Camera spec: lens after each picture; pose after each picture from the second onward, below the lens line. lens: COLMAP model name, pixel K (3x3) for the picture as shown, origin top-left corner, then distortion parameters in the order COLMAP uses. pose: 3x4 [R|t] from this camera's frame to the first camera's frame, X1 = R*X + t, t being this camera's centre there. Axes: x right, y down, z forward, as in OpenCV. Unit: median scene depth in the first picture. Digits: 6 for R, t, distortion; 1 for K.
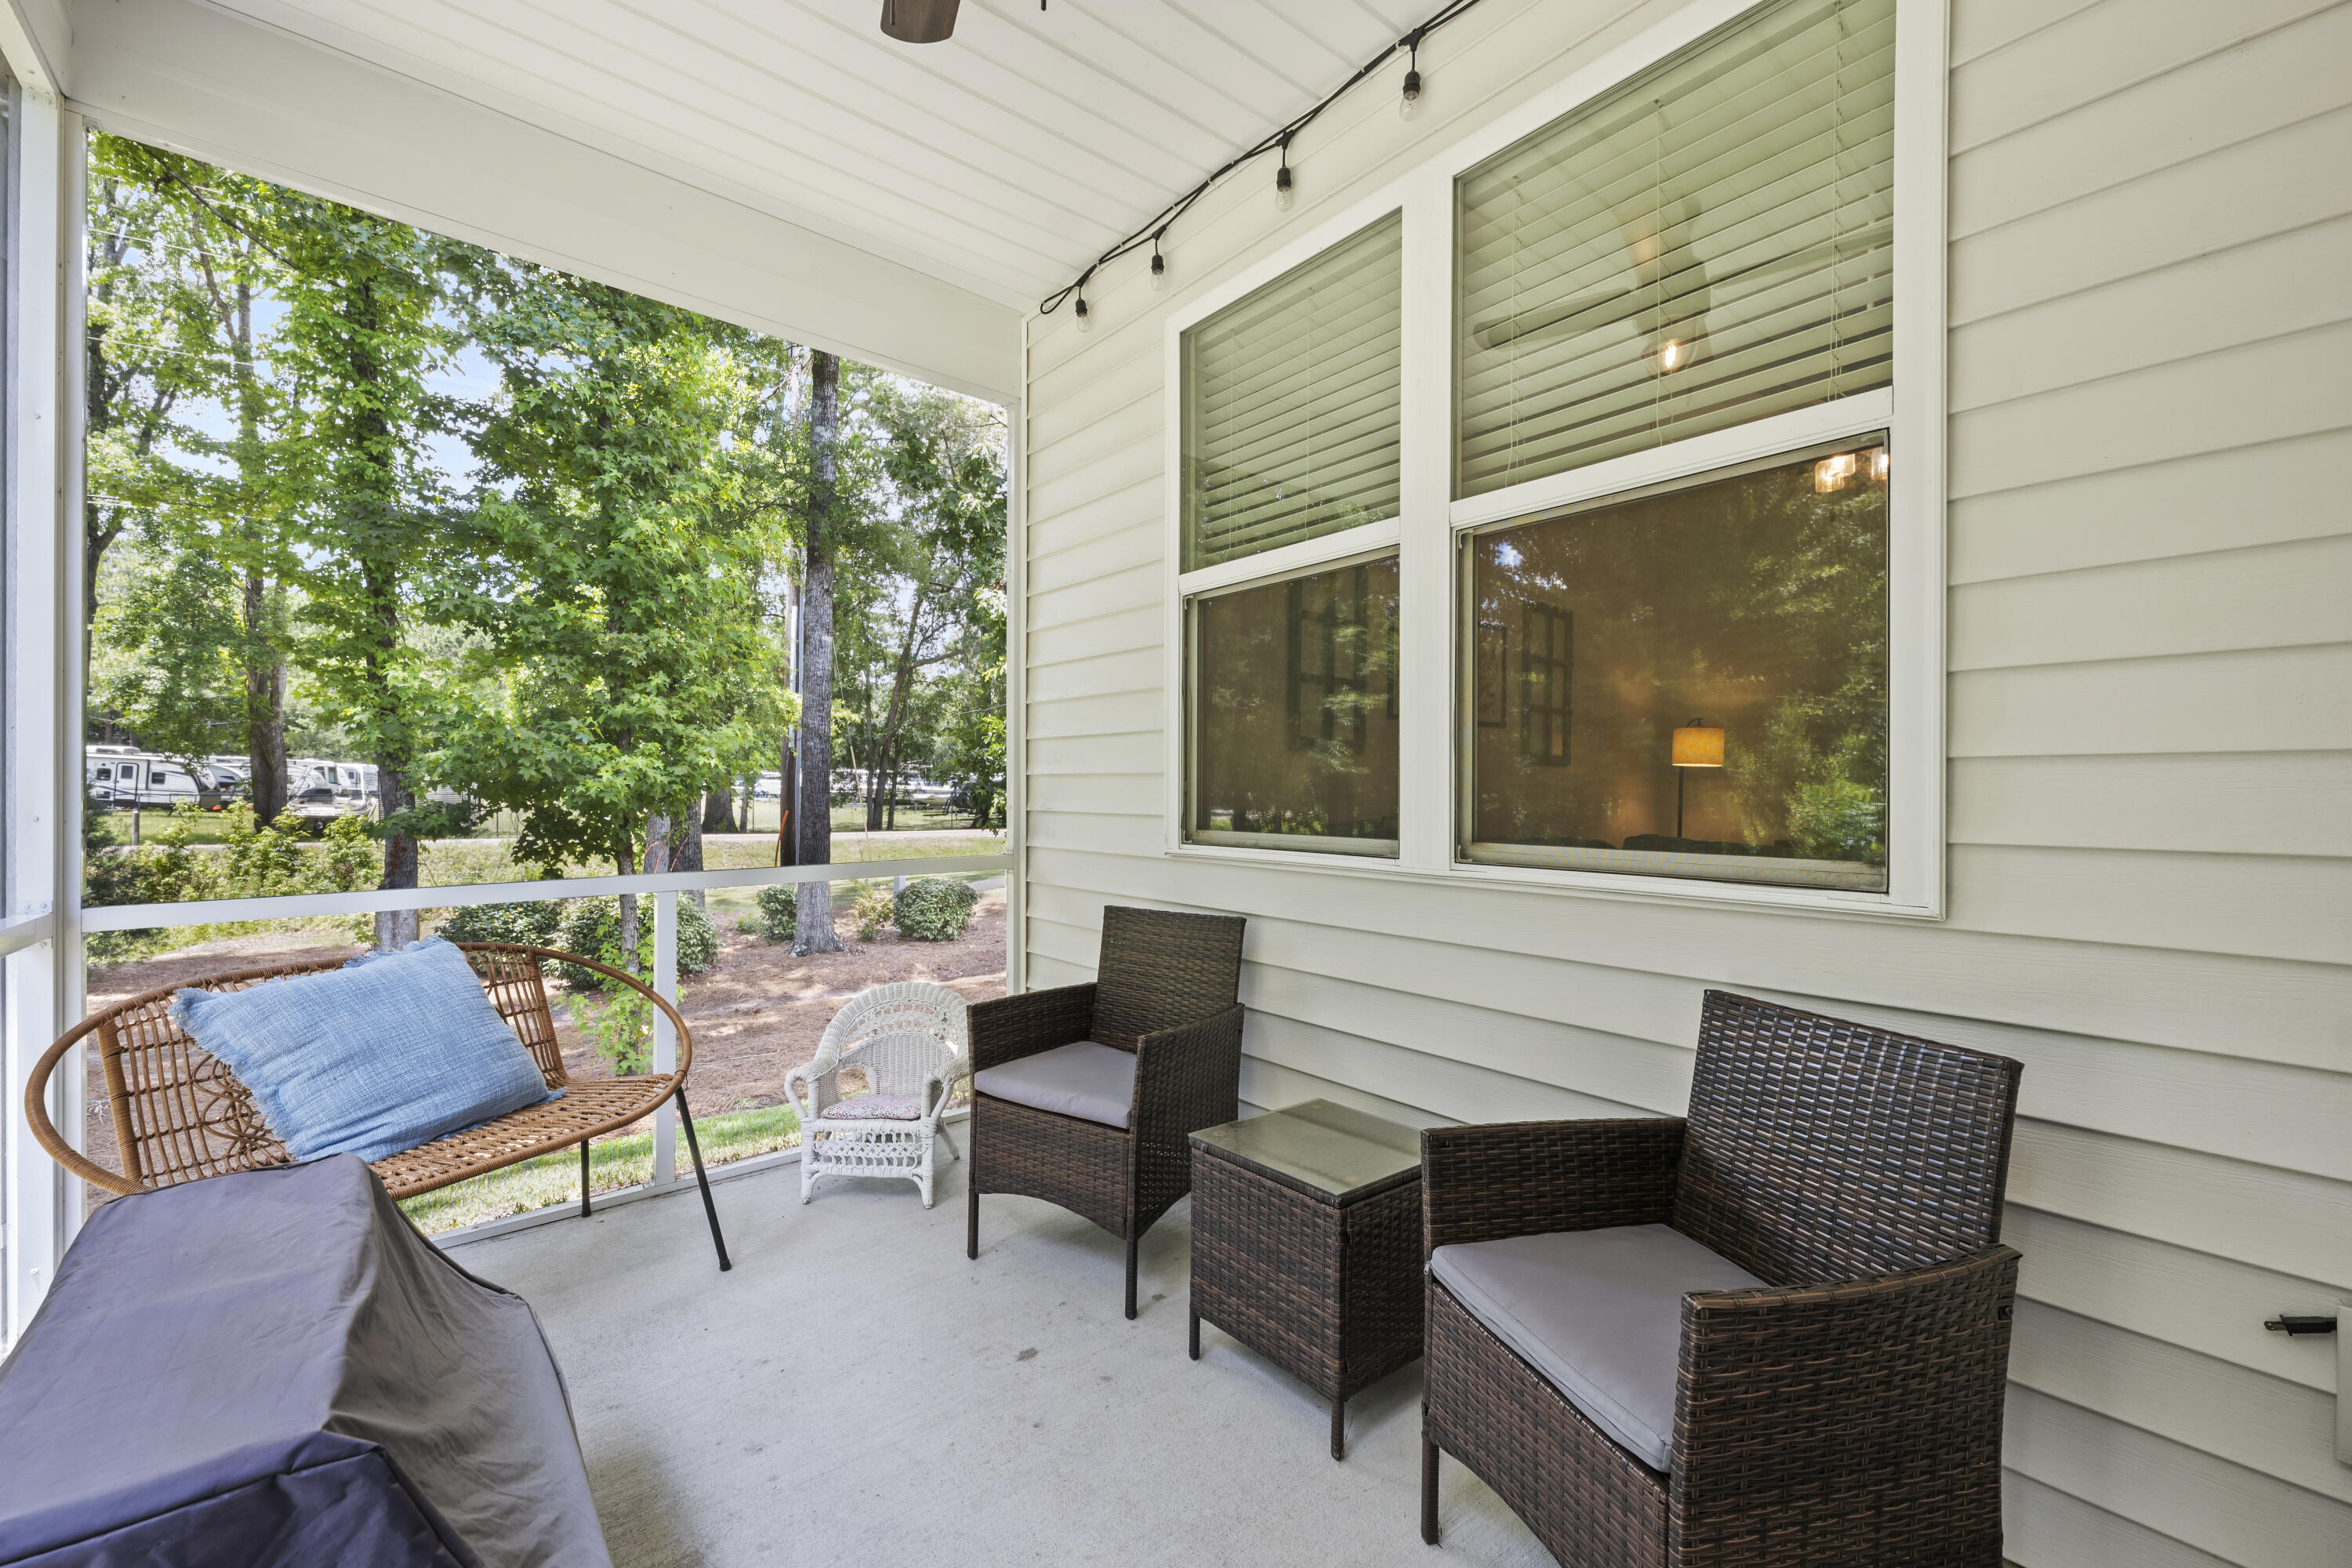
lens RADIAL K [[961.9, 0, 1144.3], [0, 961.9, 790.2], [0, 0, 1]] dist [0.025547, 0.000153]
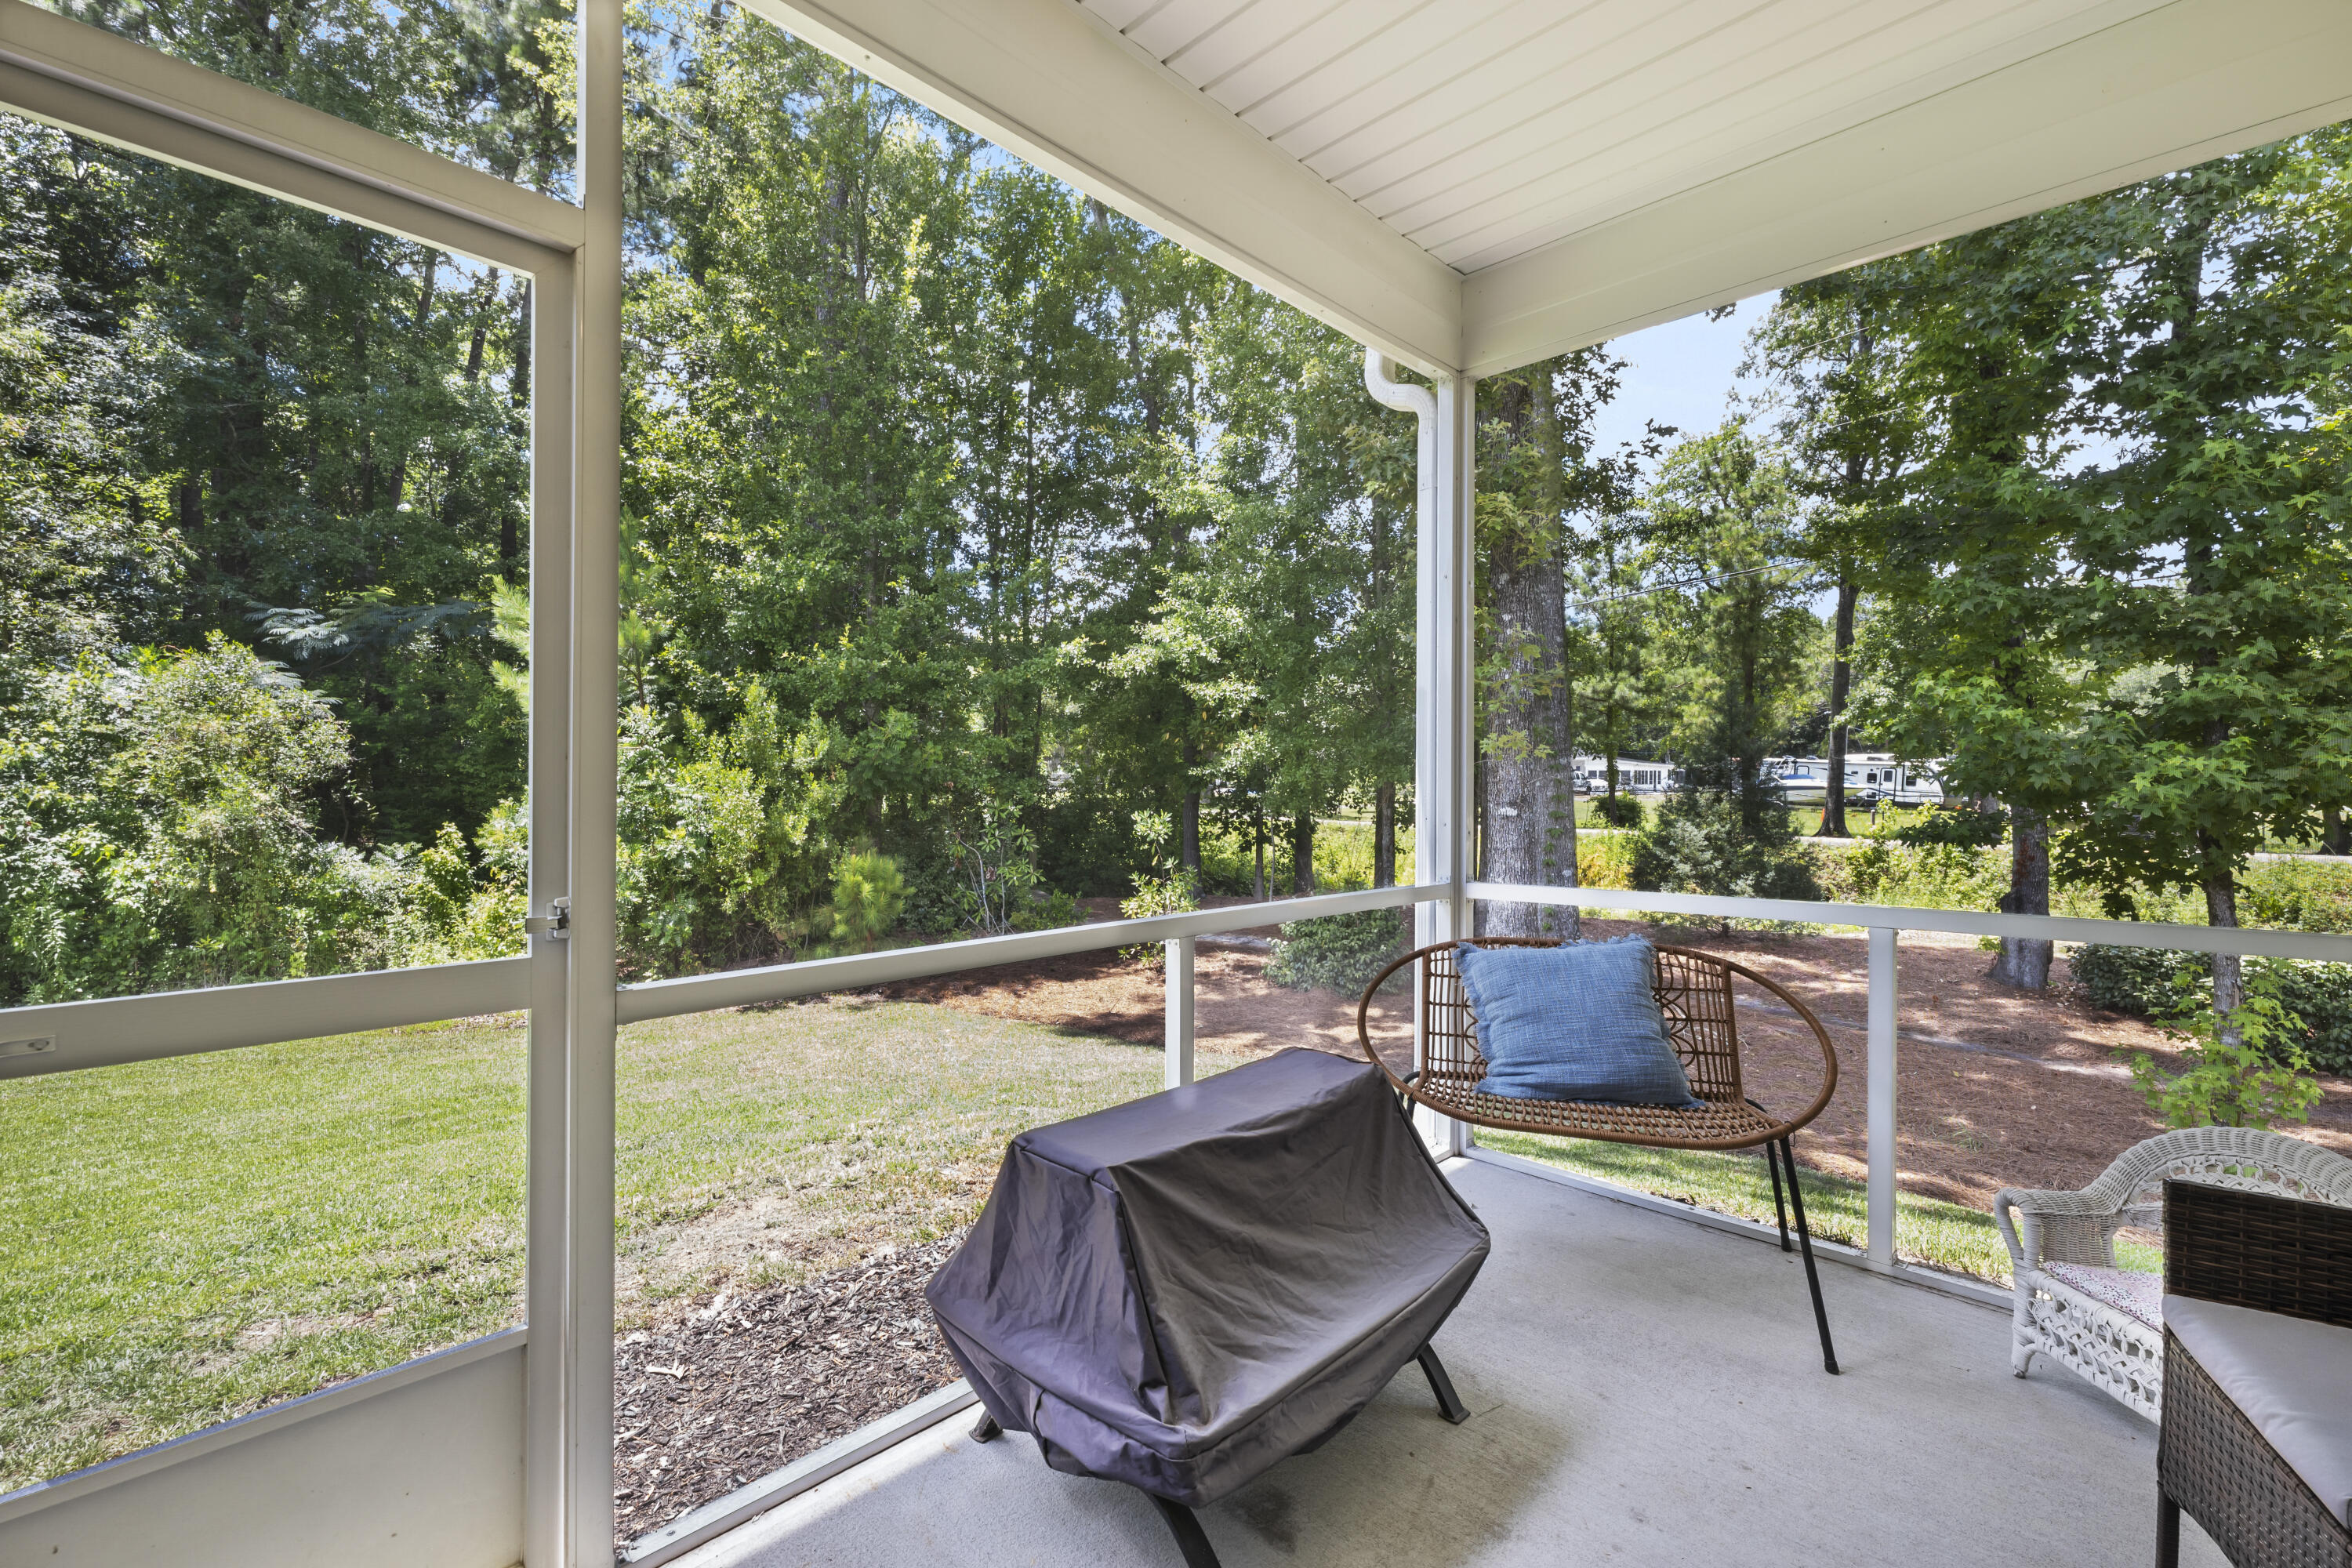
lens RADIAL K [[974.6, 0, 1176.0], [0, 974.6, 784.0], [0, 0, 1]] dist [-0.002352, -0.000523]
pose [[0.136170, -0.004790, -0.990674, 0.113246], [-0.002975, 0.999982, -0.005244, -0.007145], [0.990681, 0.003661, 0.136154, 0.099665]]
